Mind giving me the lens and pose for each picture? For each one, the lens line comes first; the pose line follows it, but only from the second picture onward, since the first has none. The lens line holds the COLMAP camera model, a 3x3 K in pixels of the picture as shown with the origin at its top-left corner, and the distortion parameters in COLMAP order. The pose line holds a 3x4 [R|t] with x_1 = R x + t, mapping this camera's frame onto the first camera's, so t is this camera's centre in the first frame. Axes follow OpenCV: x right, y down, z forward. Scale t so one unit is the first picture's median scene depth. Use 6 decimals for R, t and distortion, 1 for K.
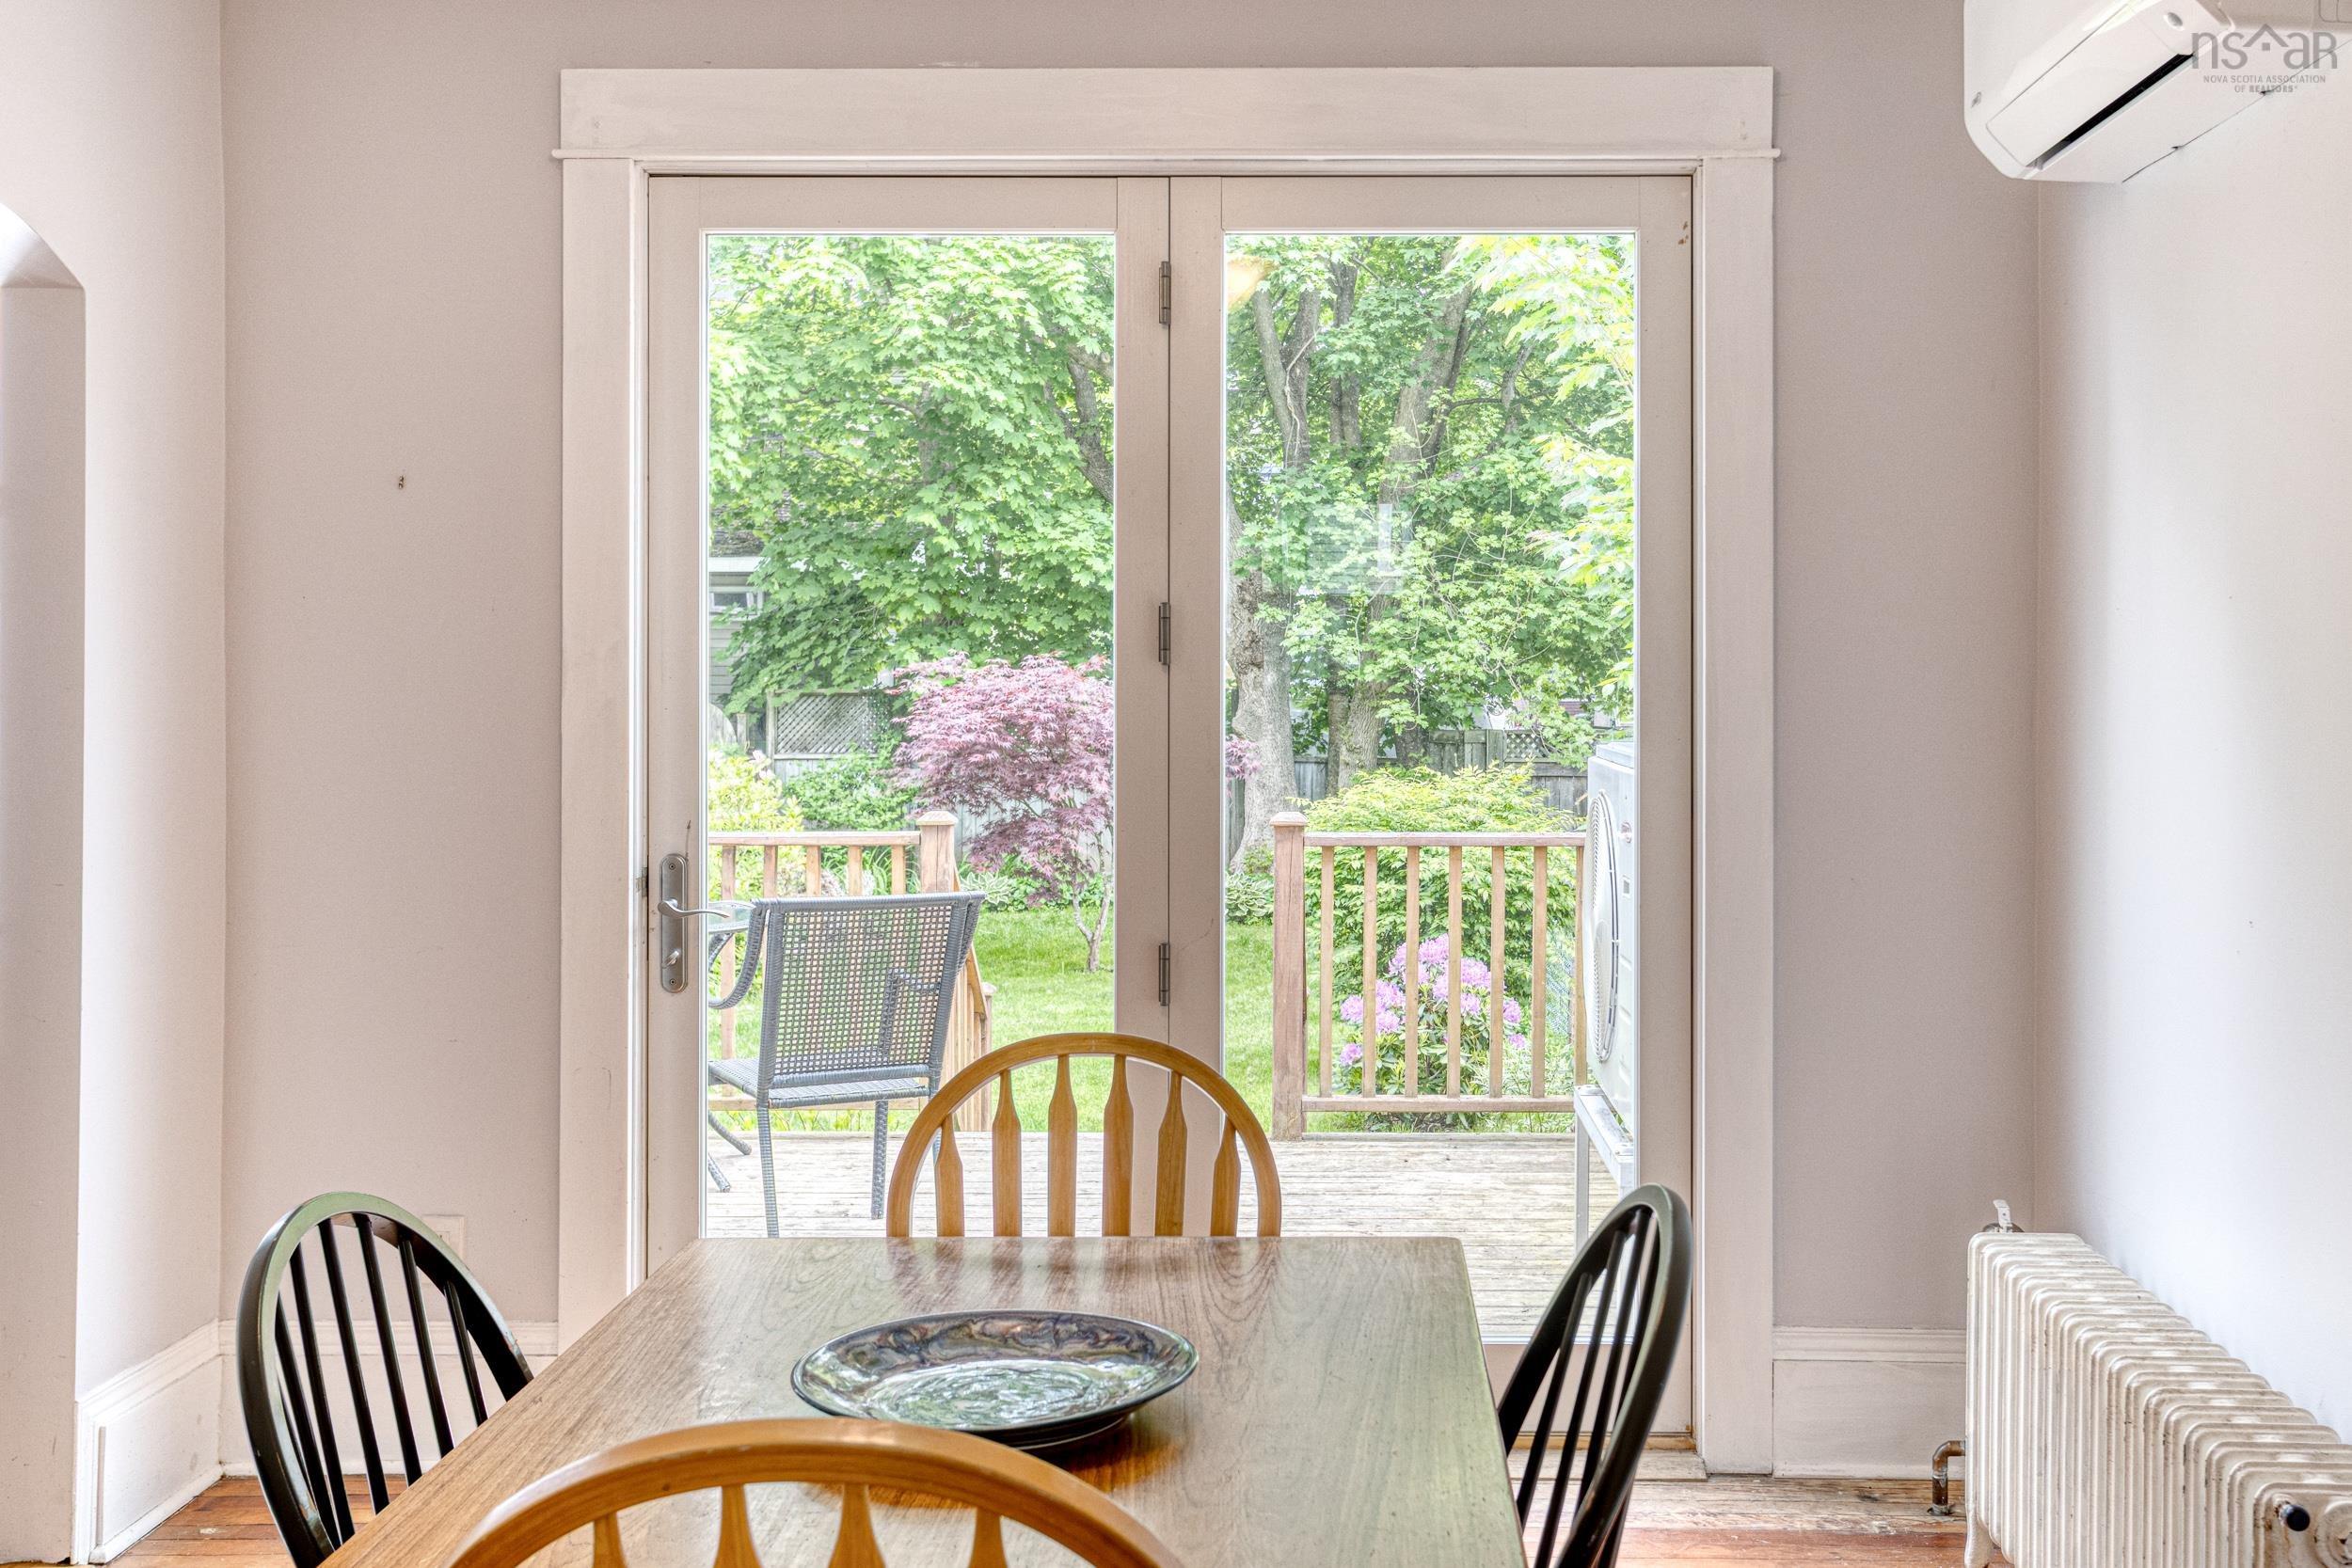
lens RADIAL K [[2378.7, 0, 1337.2], [0, 2378.7, 667.8], [0, 0, 1]] dist [0.029093, 0.024882]
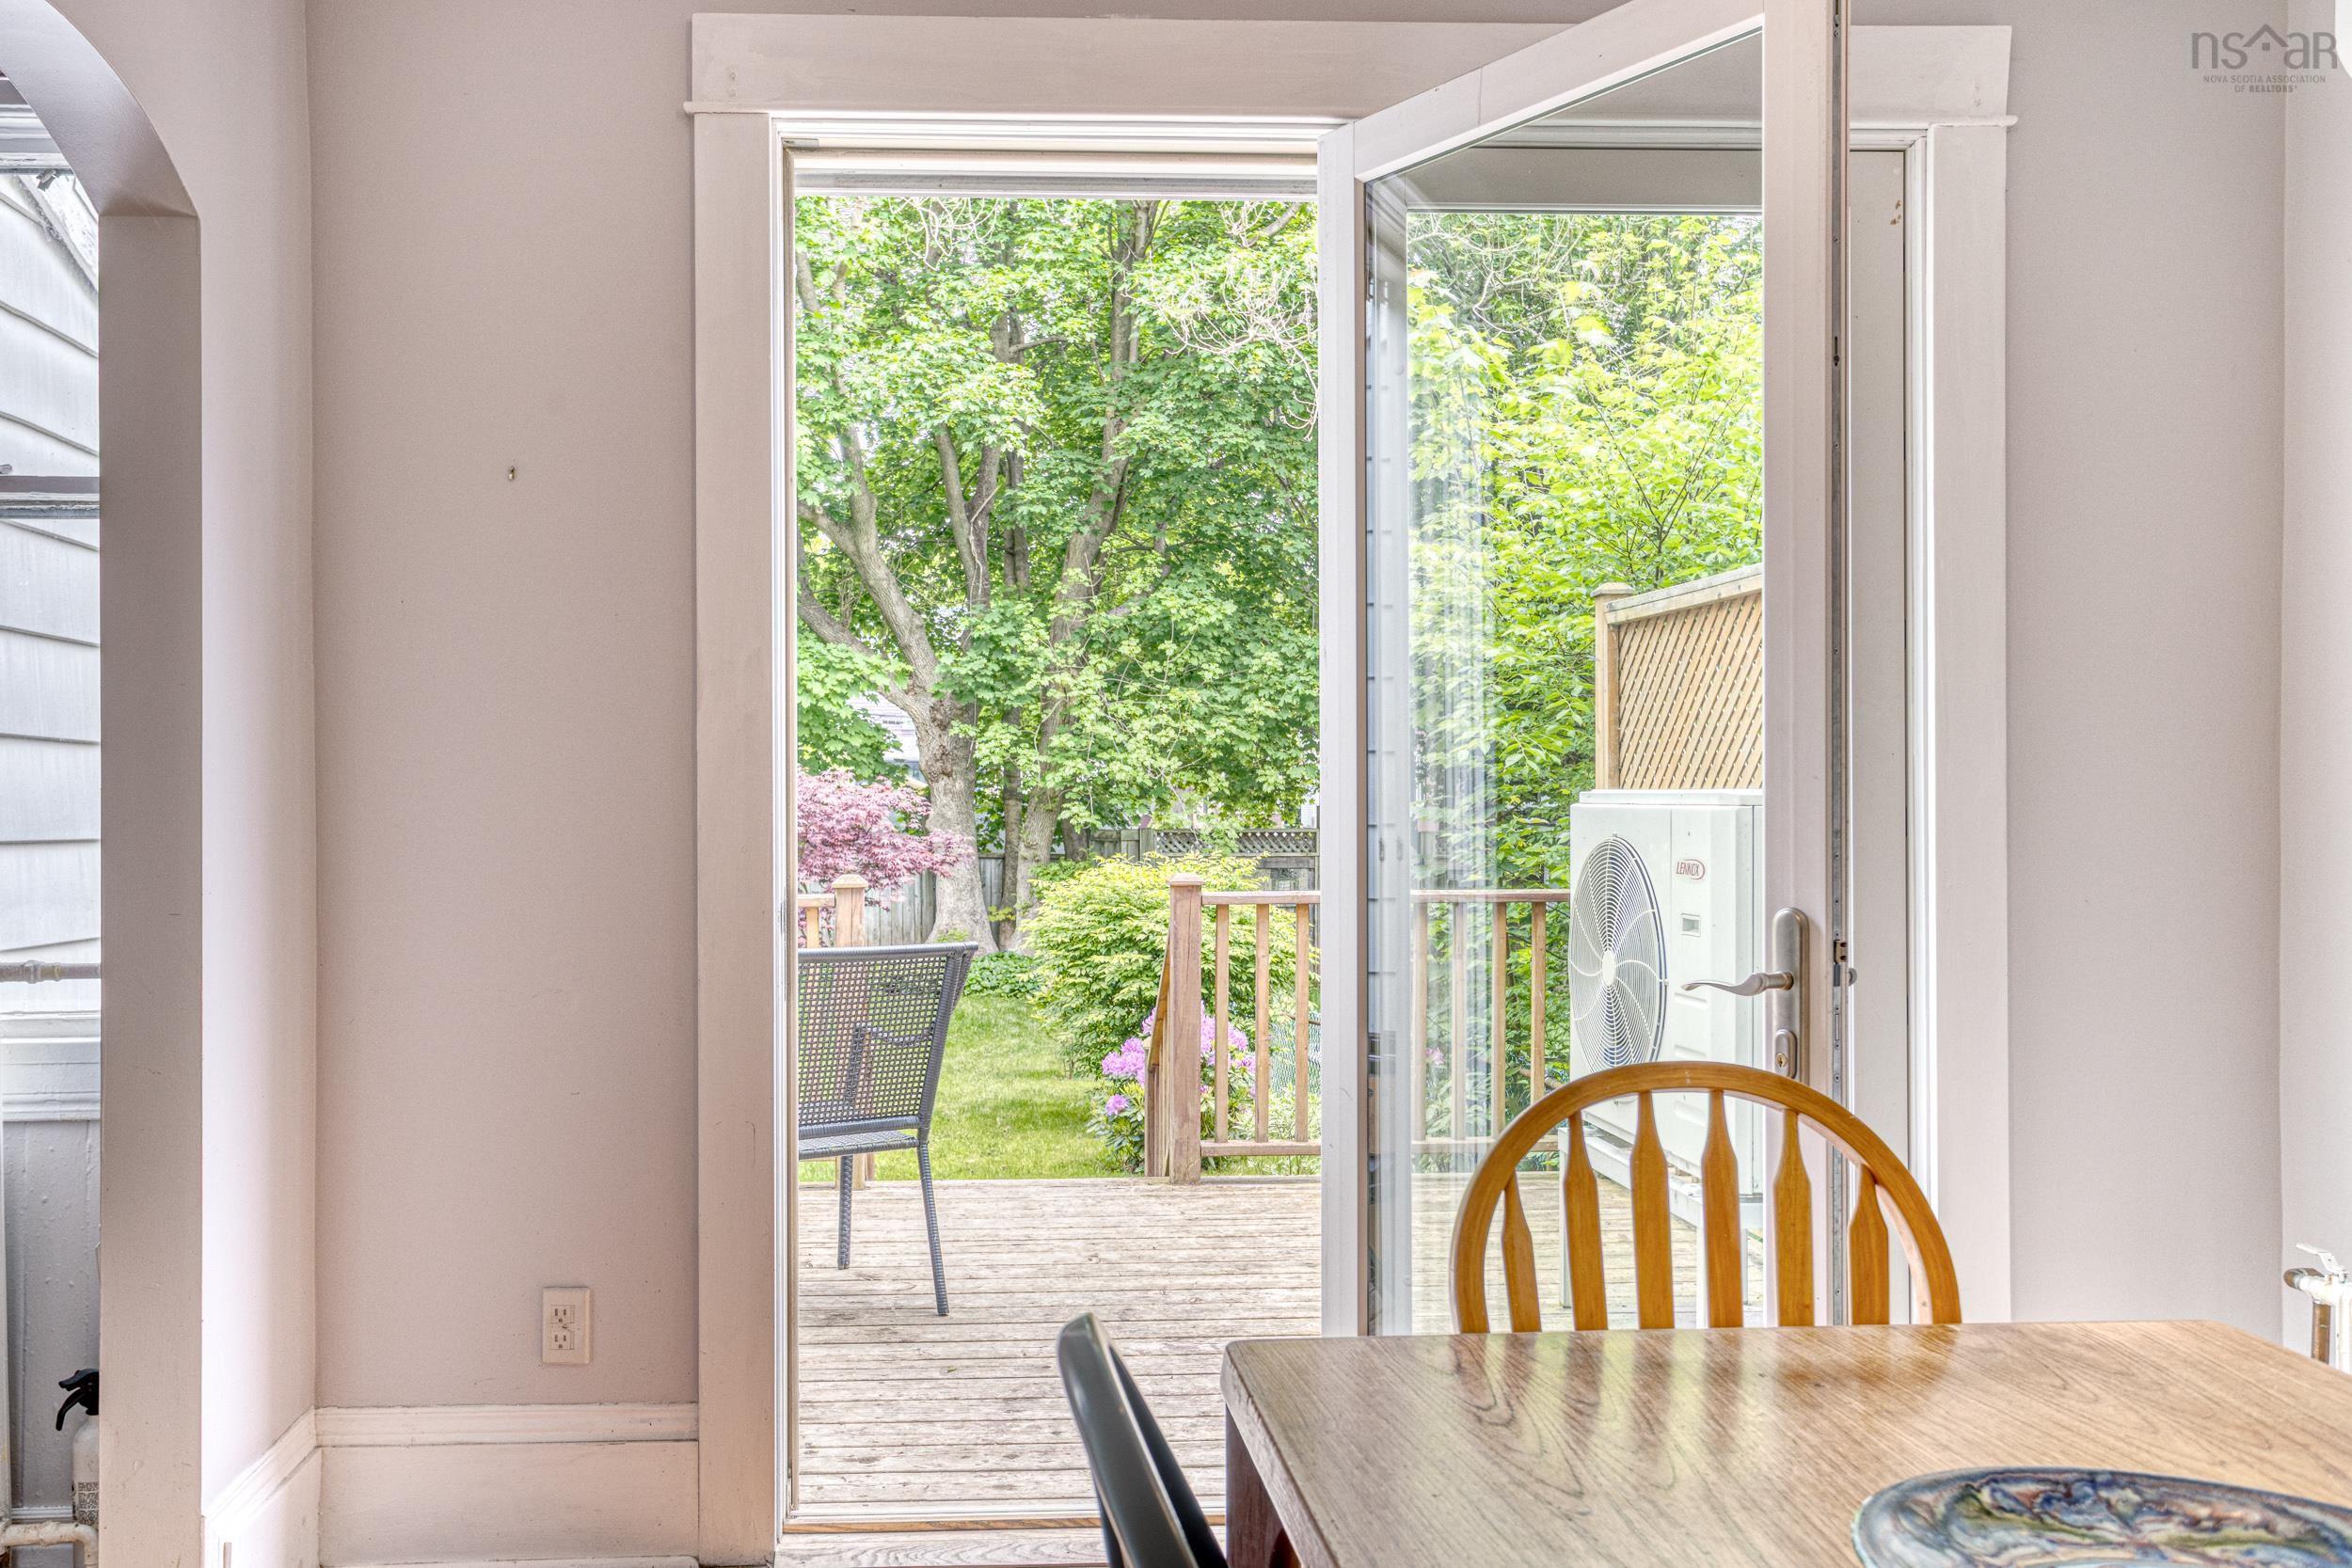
lens RADIAL K [[1941.0, 0, 1048.5], [0, 1941.0, 788.3], [0, 0, 1]] dist [0.028878, 0.002605]
pose [[0.998163, -0.004819, 0.060392, -0.046785], [0.004953, 0.999986, -0.002076, 0.008649], [-0.060381, 0.002372, 0.998173, 0.051020]]
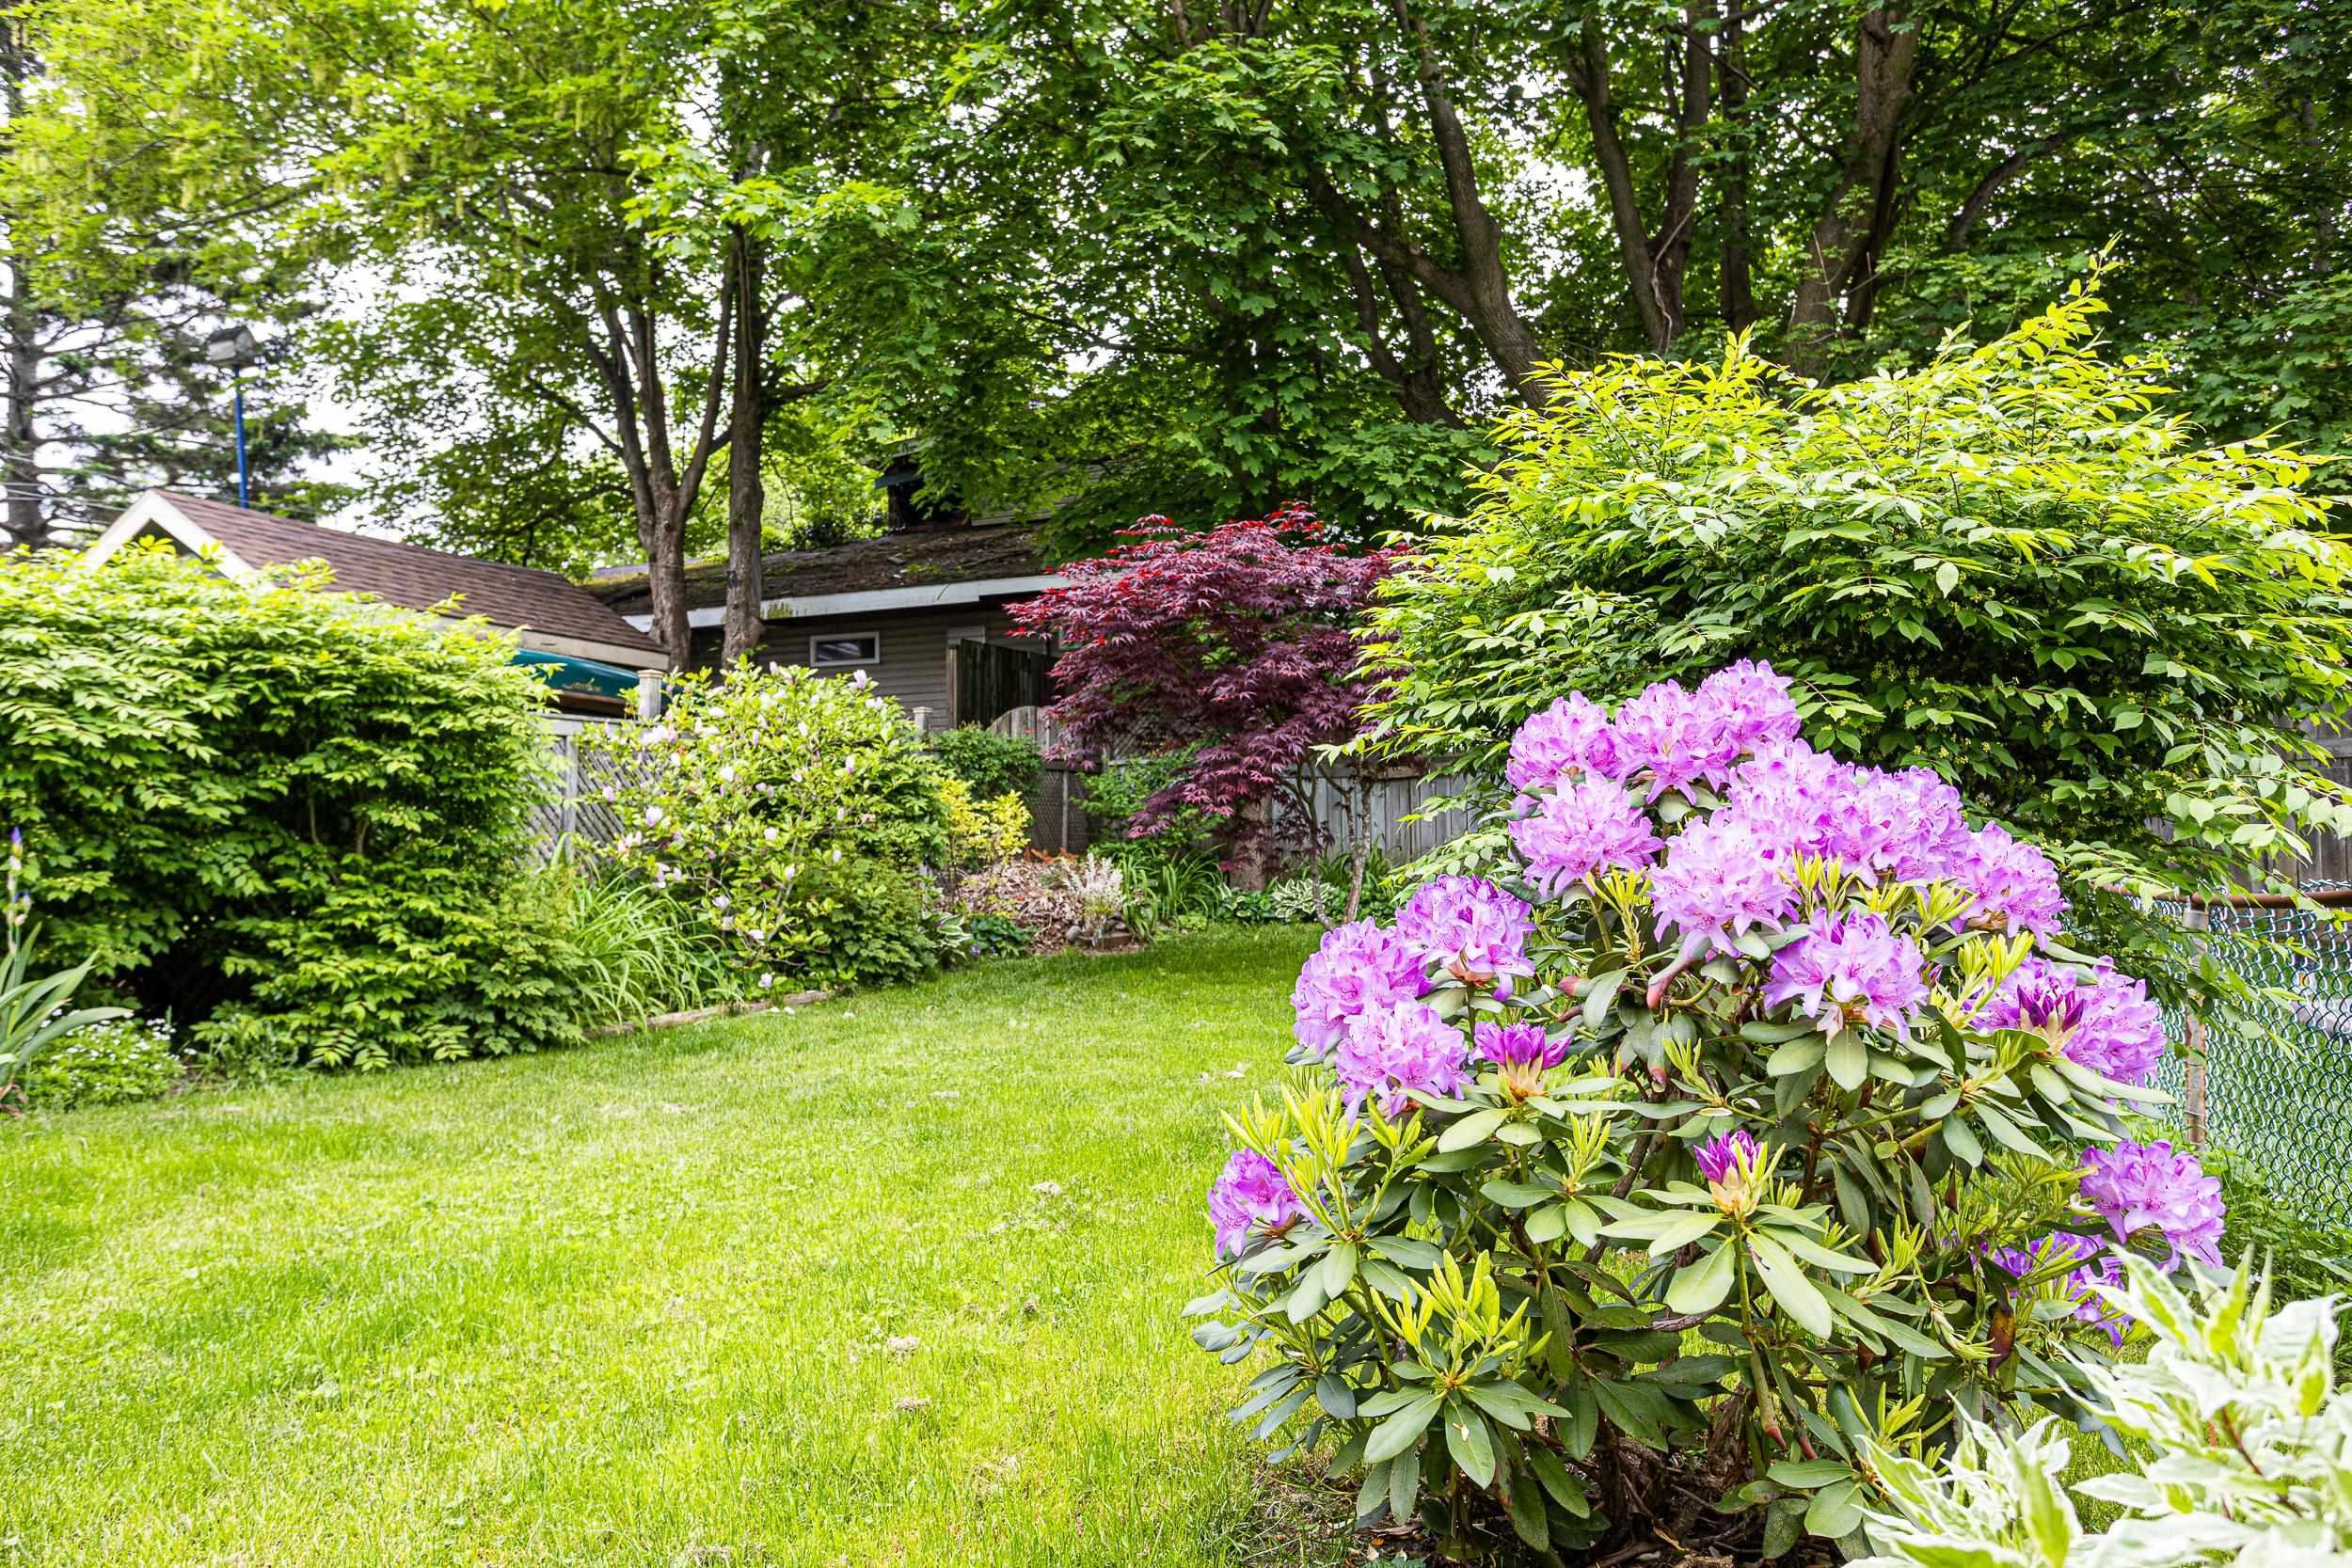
lens RADIAL K [[1580.3, 0, 1169.2], [0, 1580.3, 763.0], [0, 0, 1]] dist [-0.000472, 0.000740]
pose [[0.922370, -0.032517, -0.384937, 0.031419], [0.017101, 0.998911, -0.043404, 0.075341], [0.385929, 0.033452, 0.921922, 0.501289]]
